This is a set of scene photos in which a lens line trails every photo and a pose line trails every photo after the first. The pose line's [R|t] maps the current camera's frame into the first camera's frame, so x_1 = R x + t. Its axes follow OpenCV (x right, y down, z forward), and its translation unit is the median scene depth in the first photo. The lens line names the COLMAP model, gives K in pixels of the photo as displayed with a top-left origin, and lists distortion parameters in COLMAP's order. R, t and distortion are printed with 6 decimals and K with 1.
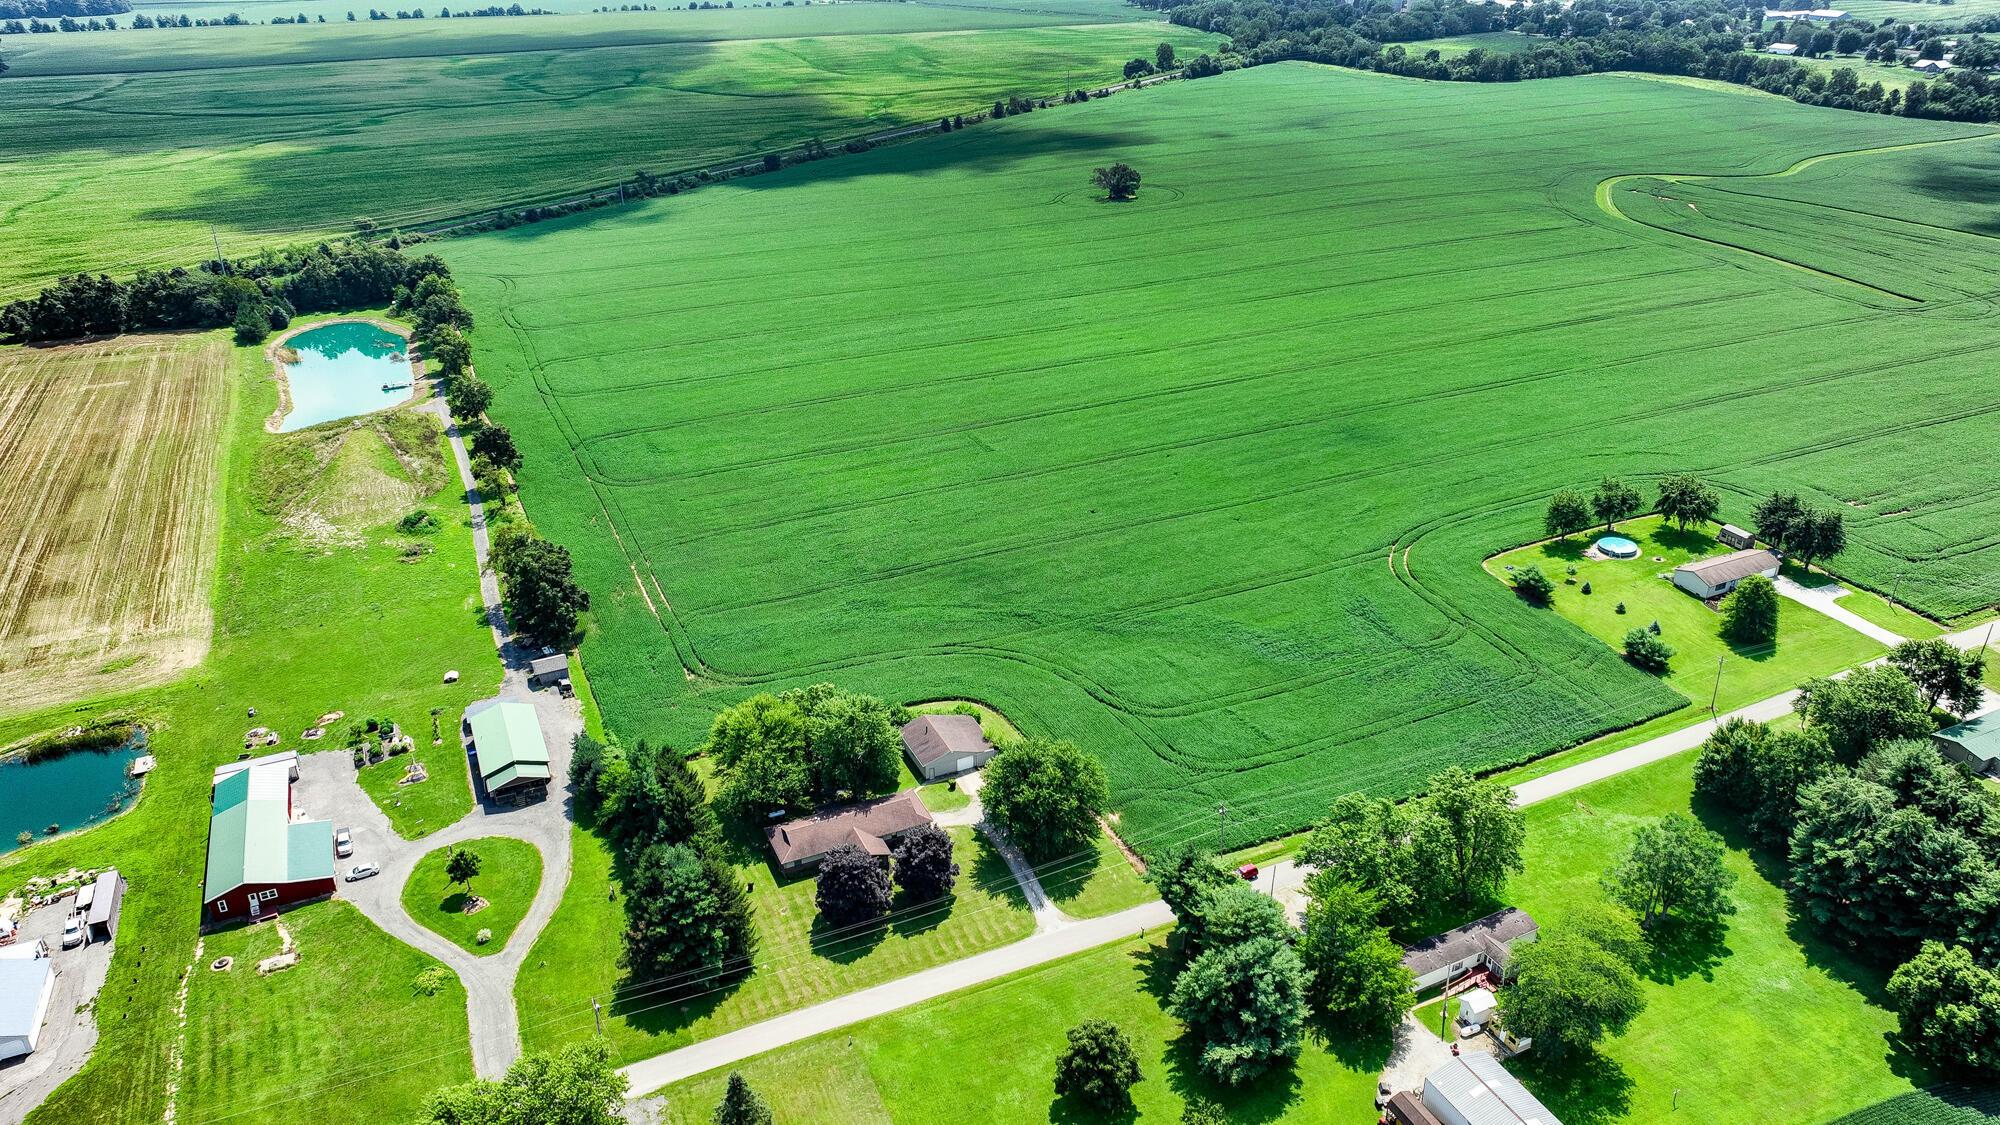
lens RADIAL K [[1420.4, 0, 1000.0], [0, 1420.4, 562.5], [0, 0, 1]] dist [0.009343, 0.004002]
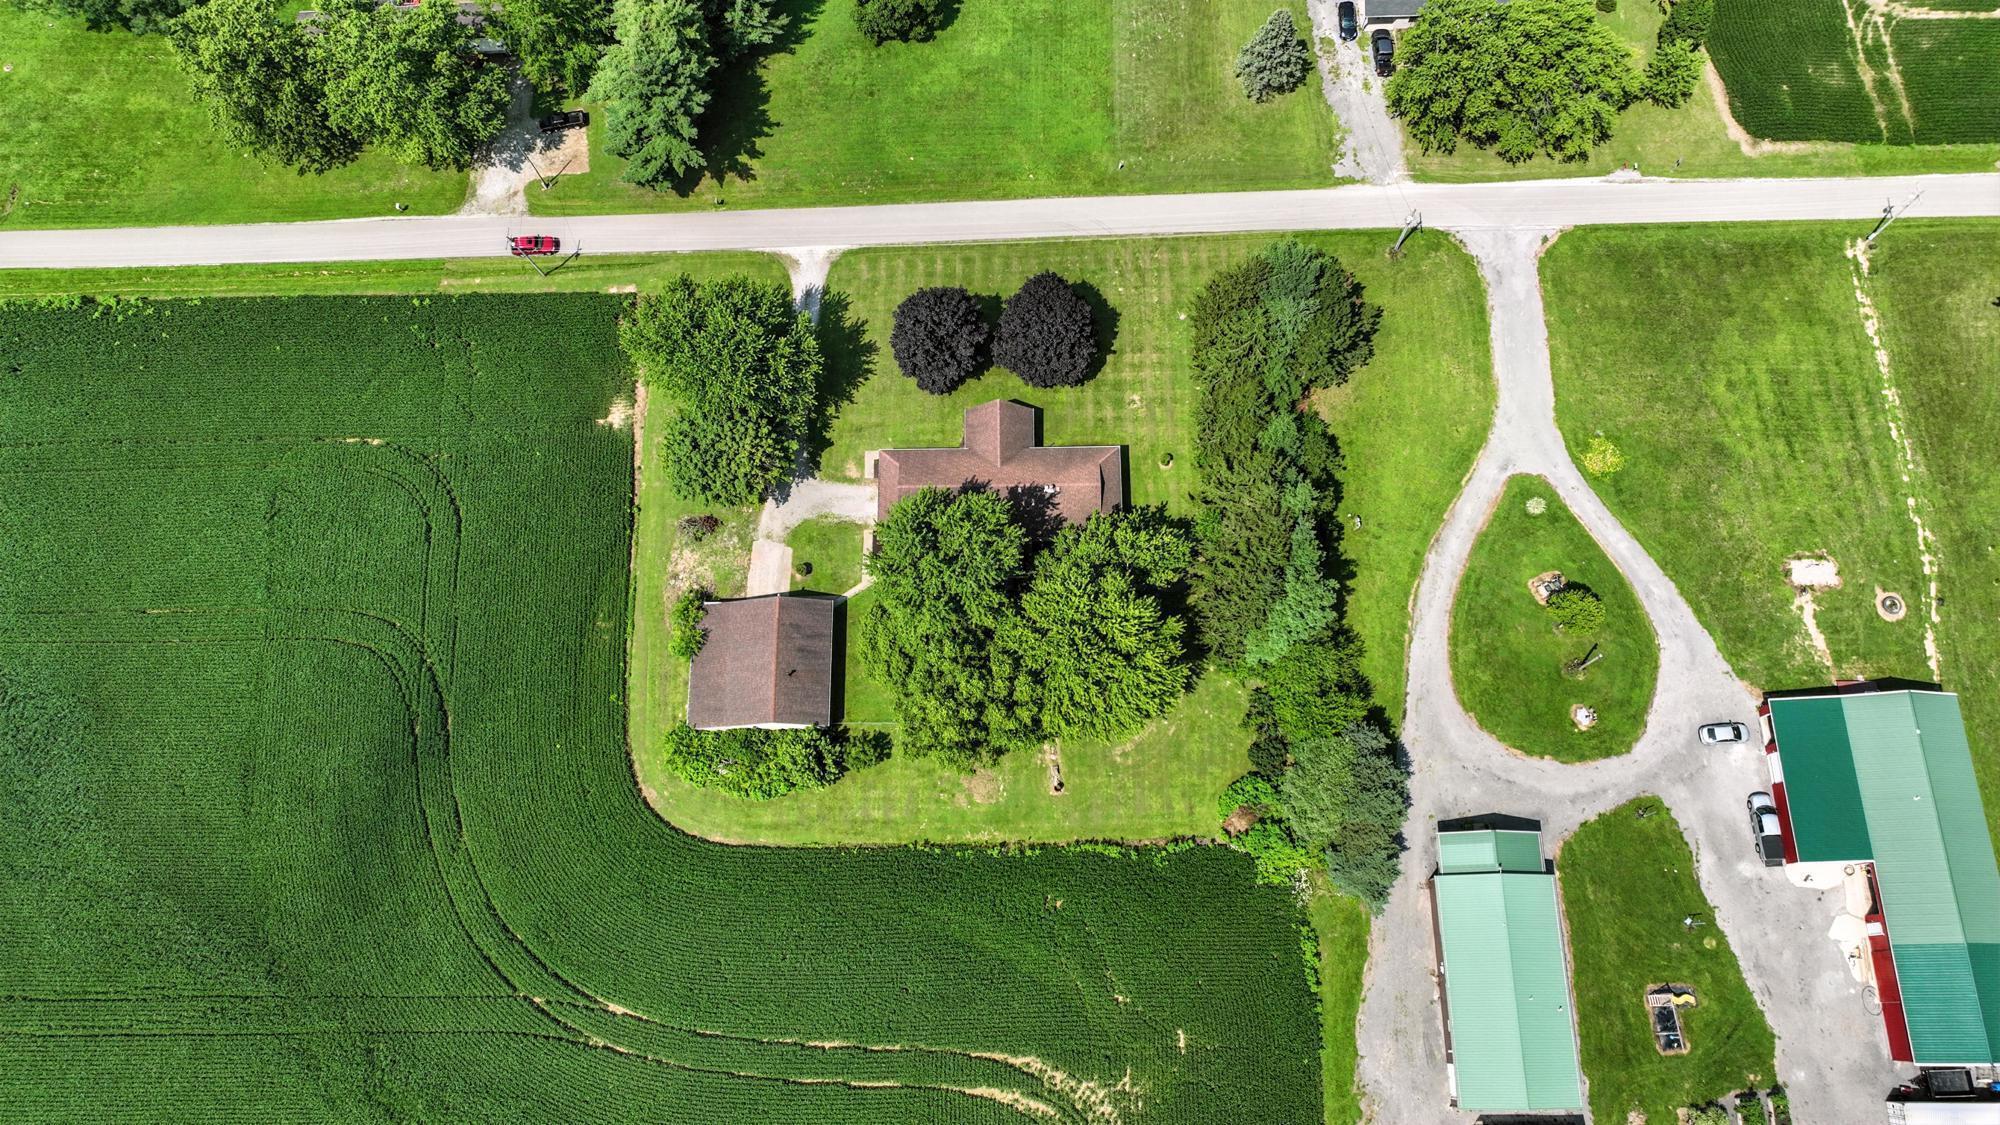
lens RADIAL K [[1420.4, 0, 1000.0], [0, 1420.4, 562.5], [0, 0, 1]] dist [0.009343, 0.004002]
pose [[-0.915628, -0.369055, 0.159449, -0.239173], [0.199505, -0.072781, 0.977190, -0.487031], [-0.349032, 0.926553, 0.140268, 1.017656]]
